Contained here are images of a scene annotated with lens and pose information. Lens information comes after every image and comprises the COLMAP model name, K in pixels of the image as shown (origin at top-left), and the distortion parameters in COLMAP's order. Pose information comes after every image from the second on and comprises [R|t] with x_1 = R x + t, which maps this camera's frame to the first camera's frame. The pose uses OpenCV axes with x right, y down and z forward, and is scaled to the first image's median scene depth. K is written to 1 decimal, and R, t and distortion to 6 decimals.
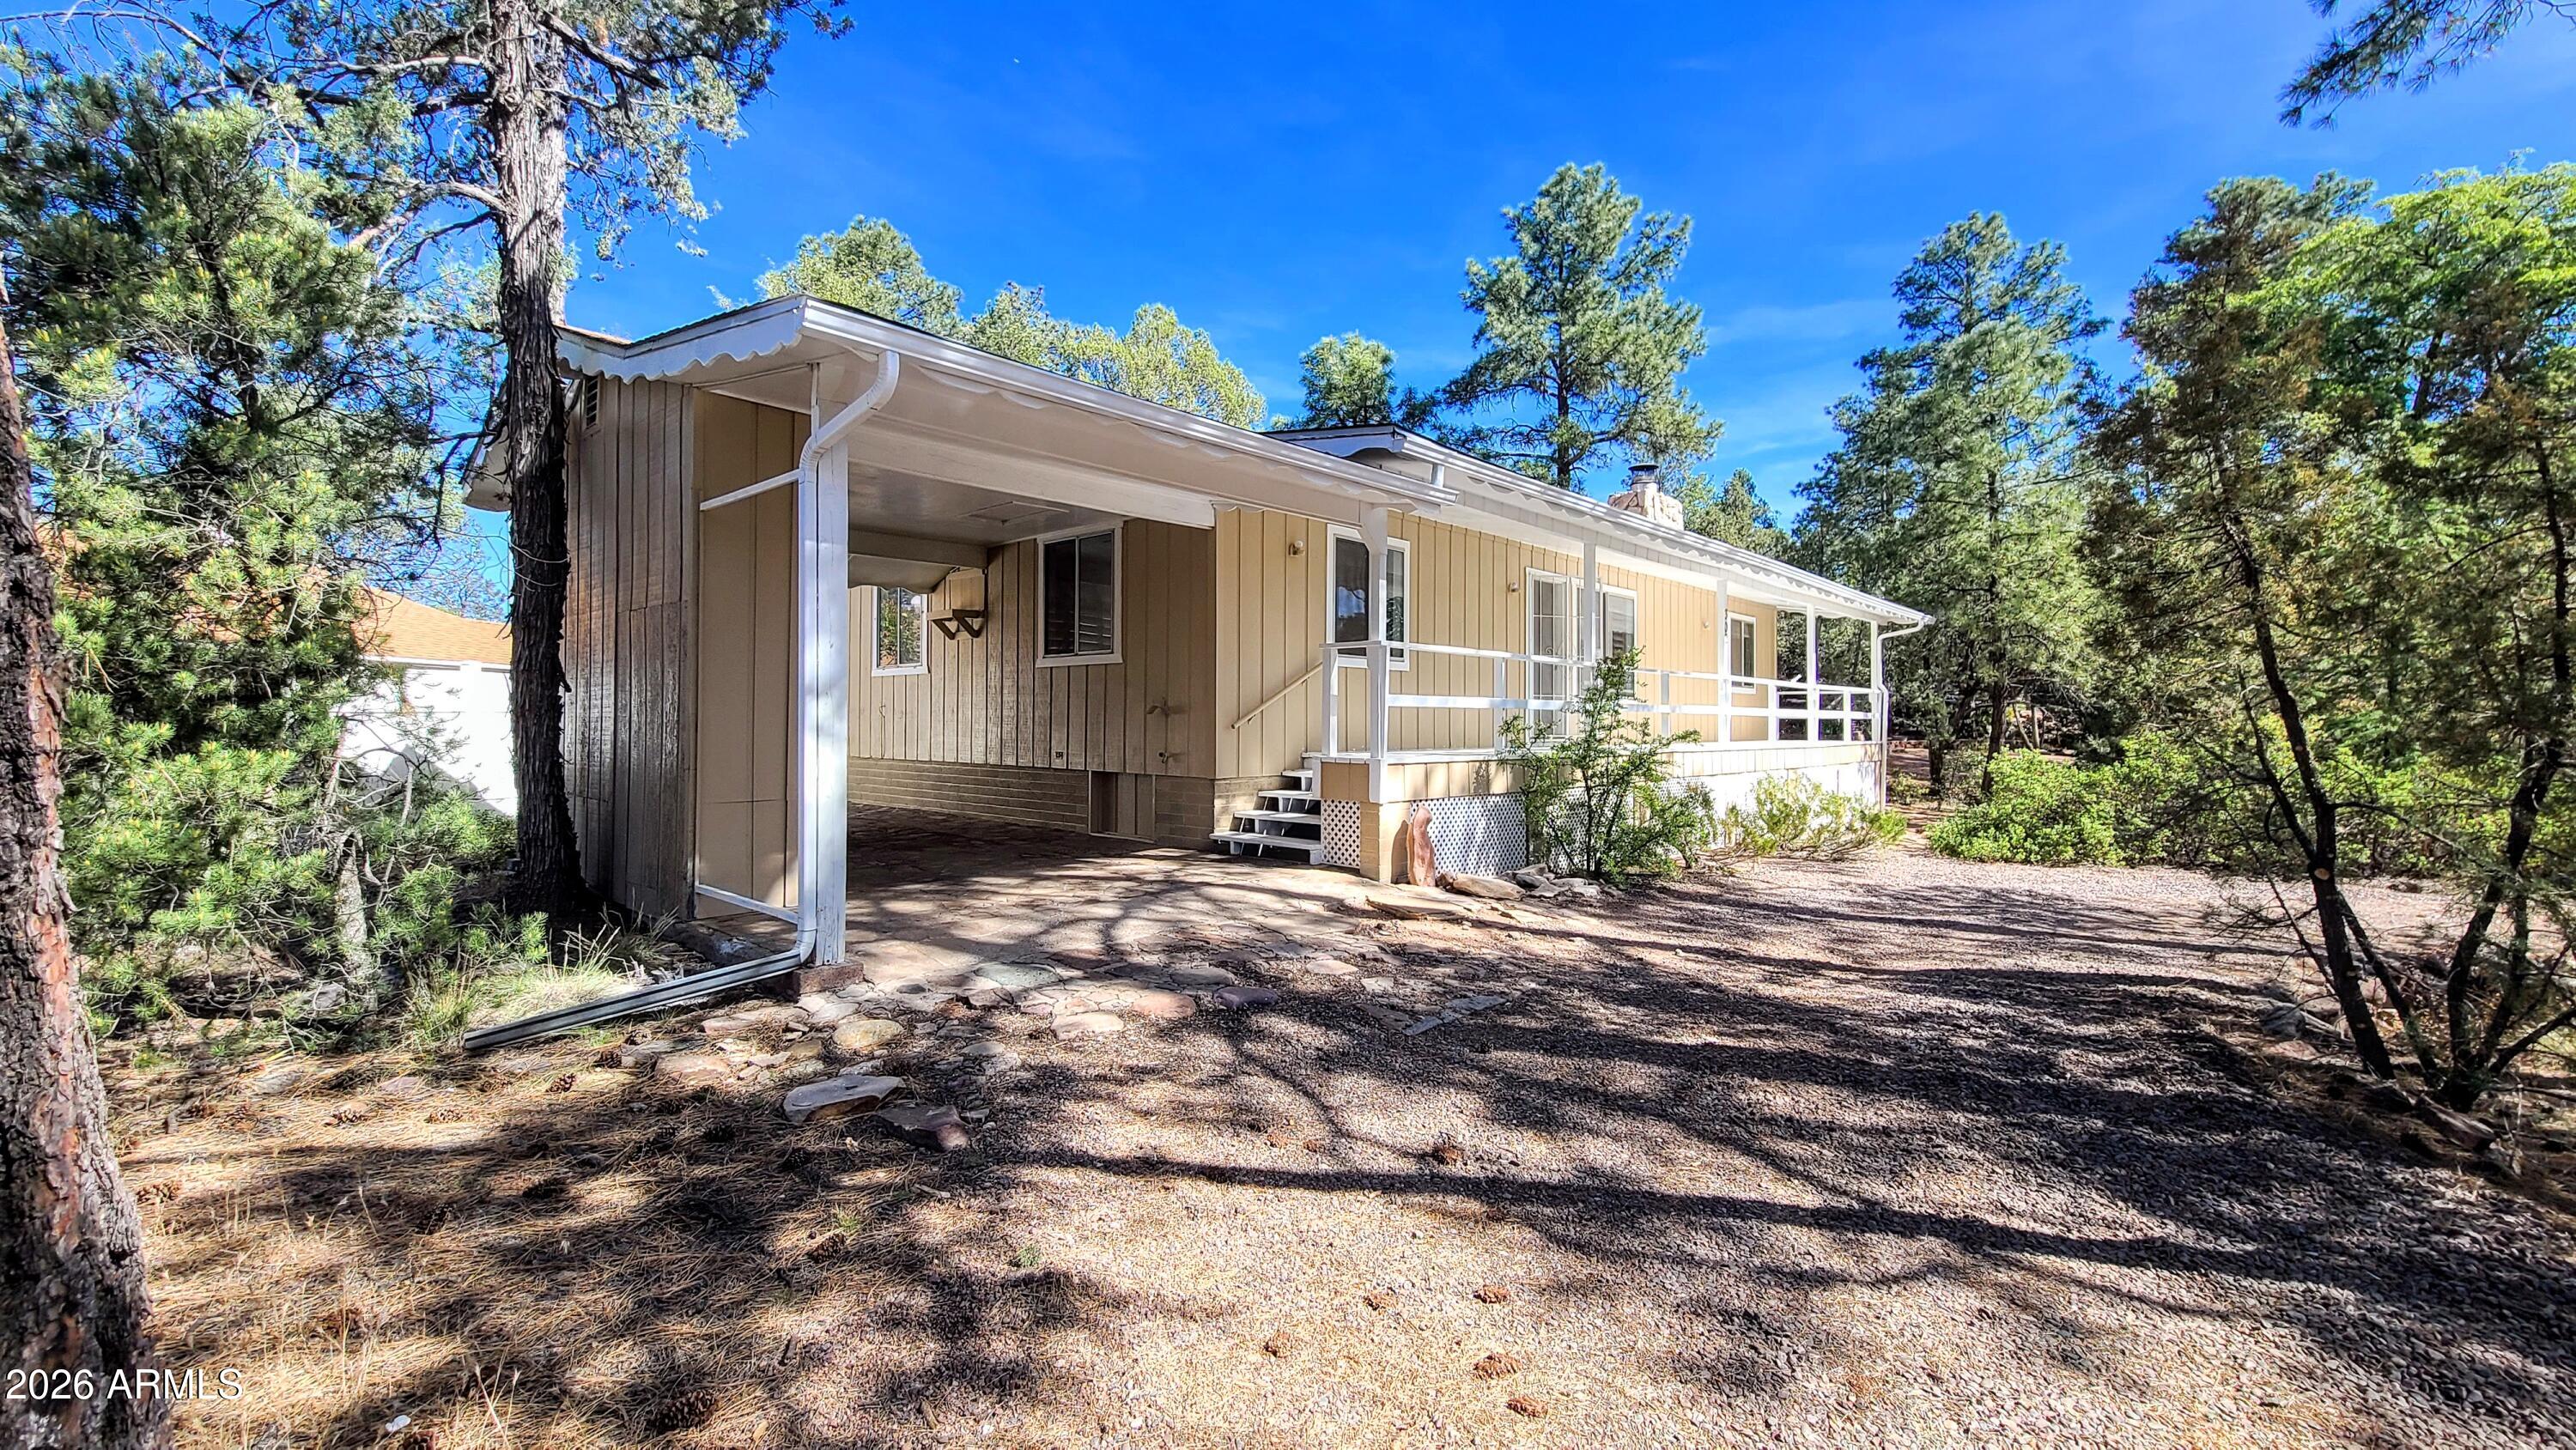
lens RADIAL K [[1052.4, 0, 1287.2], [0, 1052.4, 721.9], [0, 0, 1]] dist [0.000482, -0.002952]
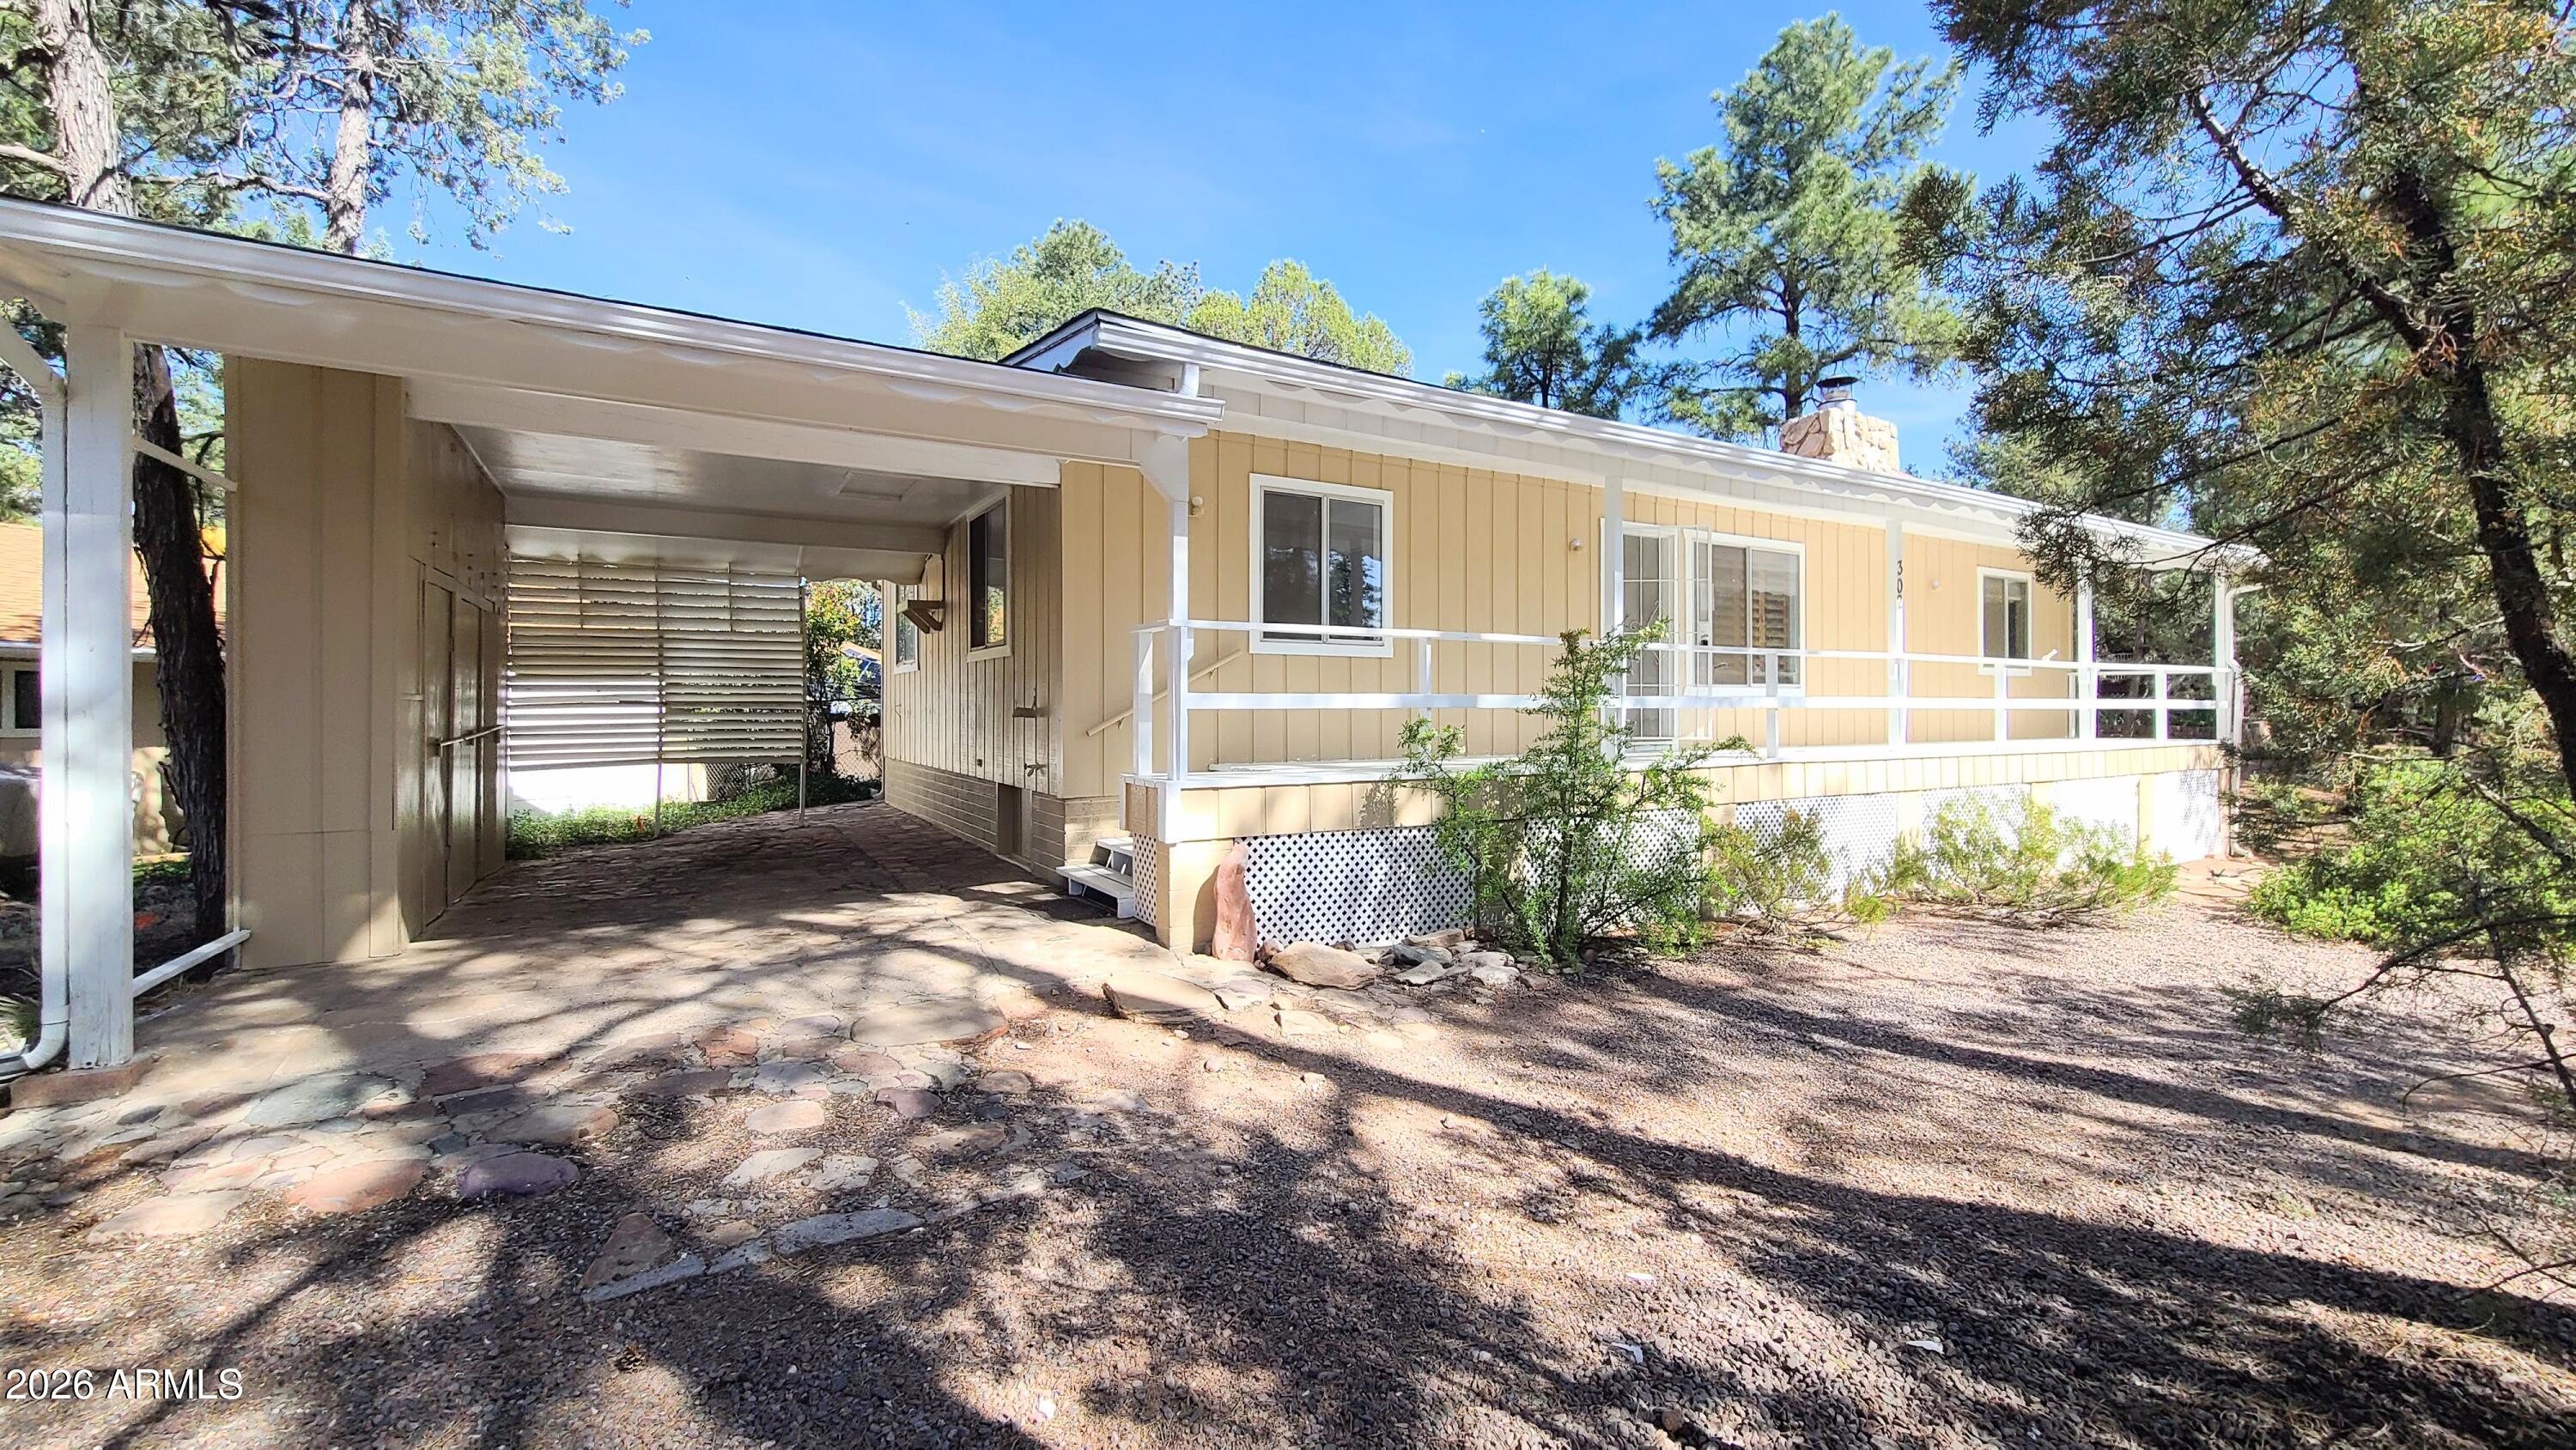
lens RADIAL K [[1052.4, 0, 1289.7], [0, 1052.4, 719.5], [0, 0, 1]] dist [0.000482, -0.002952]
pose [[0.957300, -0.003341, -0.289079, 0.253851], [0.006150, 0.999942, 0.008807, -0.009517], [0.289033, -0.010209, 0.957265, 0.218982]]
